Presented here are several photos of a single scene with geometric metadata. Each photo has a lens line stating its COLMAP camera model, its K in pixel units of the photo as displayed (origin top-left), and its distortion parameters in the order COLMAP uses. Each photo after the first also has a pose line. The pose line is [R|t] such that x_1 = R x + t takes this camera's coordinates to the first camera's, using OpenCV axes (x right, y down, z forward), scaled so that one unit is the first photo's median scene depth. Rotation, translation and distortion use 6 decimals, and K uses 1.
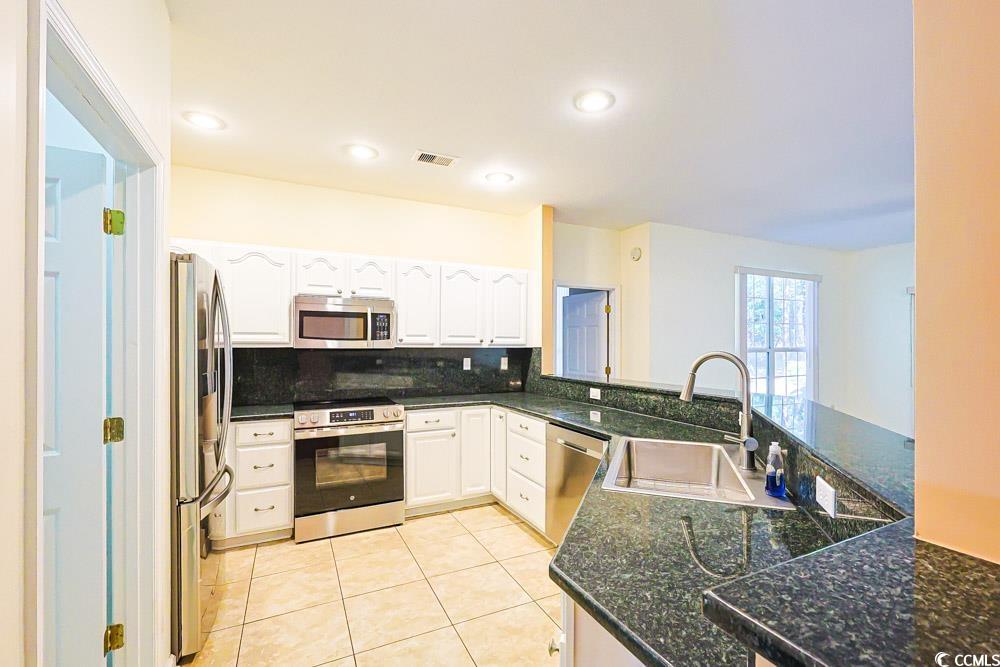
lens RADIAL K [[433.1, 0, 507.3], [0, 433.1, 347.3], [0, 0, 1]] dist [0.000223, -0.000740]
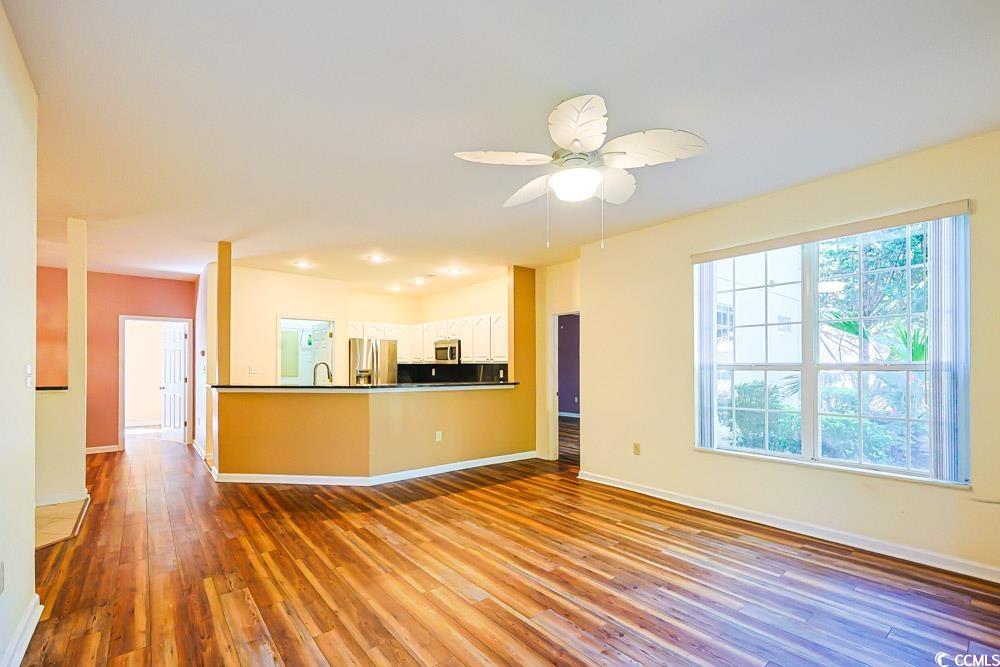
lens RADIAL K [[433.1, 0, 508.5], [0, 433.1, 365.5], [0, 0, 1]] dist [0.000223, -0.000740]
pose [[0.241083, -0.001933, -0.970503, 1.790911], [-0.008738, 0.999953, -0.004162, 0.016906], [0.970465, 0.009483, 0.241055, 0.767179]]
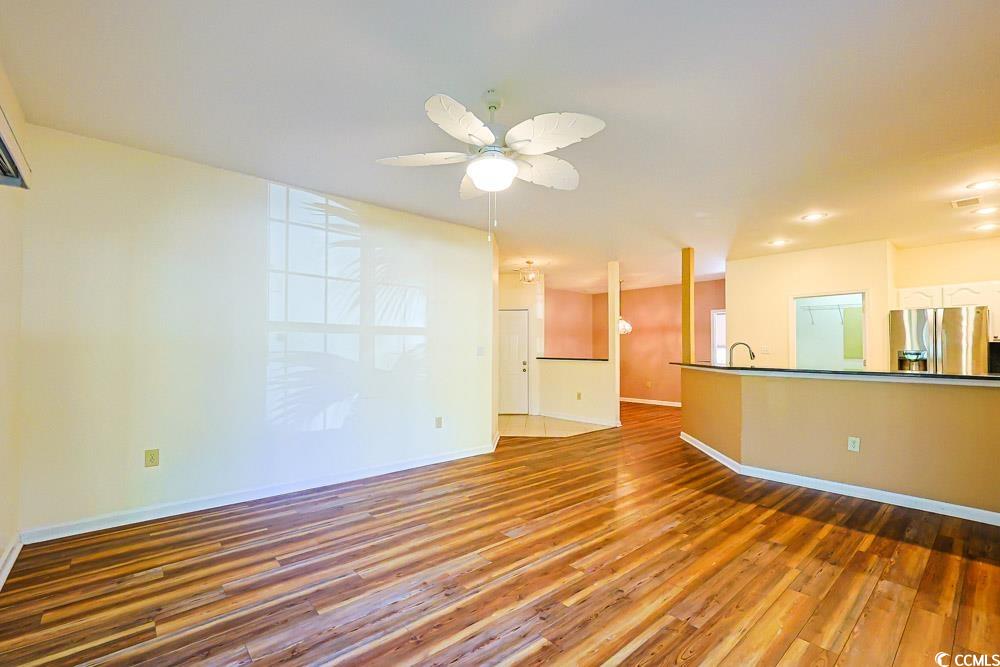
lens RADIAL K [[433.1, 0, 500.0], [0, 433.1, 343.5], [0, 0, 1]] dist [0.000223, -0.000740]
pose [[-0.962927, -0.000624, -0.269761, 1.350813], [0.000461, 0.999992, -0.003962, 0.029371], [0.269761, -0.003940, -0.962919, 1.662571]]
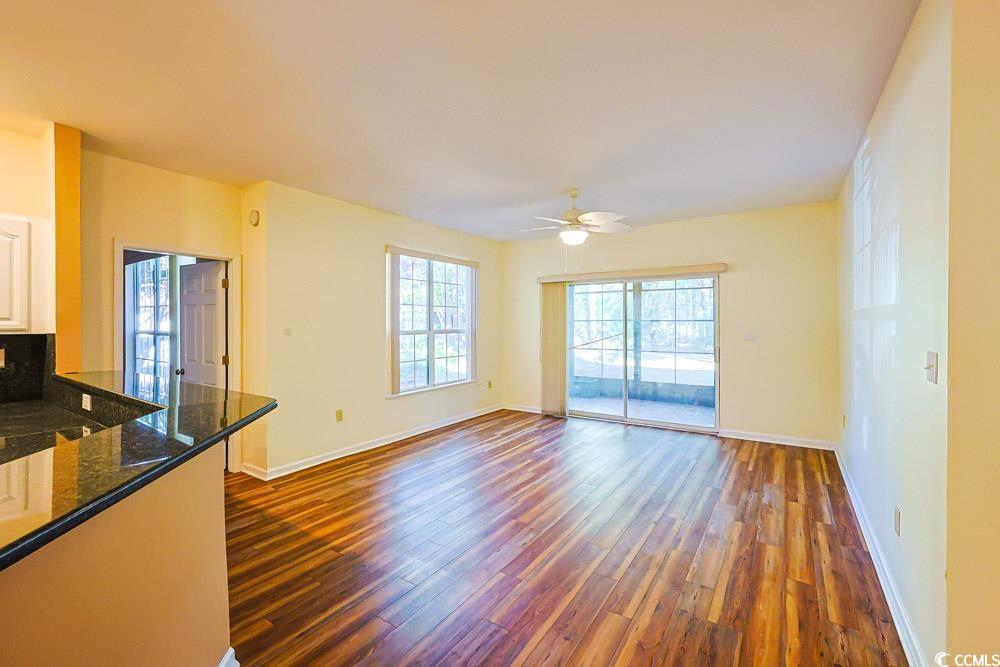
lens RADIAL K [[433.1, 0, 495.9], [0, 433.1, 321.1], [0, 0, 1]] dist [0.000223, -0.000740]
pose [[0.867293, 0.001879, 0.497795, 0.394044], [0.005890, 0.999884, -0.014037, -0.006731], [-0.497764, 0.015106, 0.867181, 0.080089]]
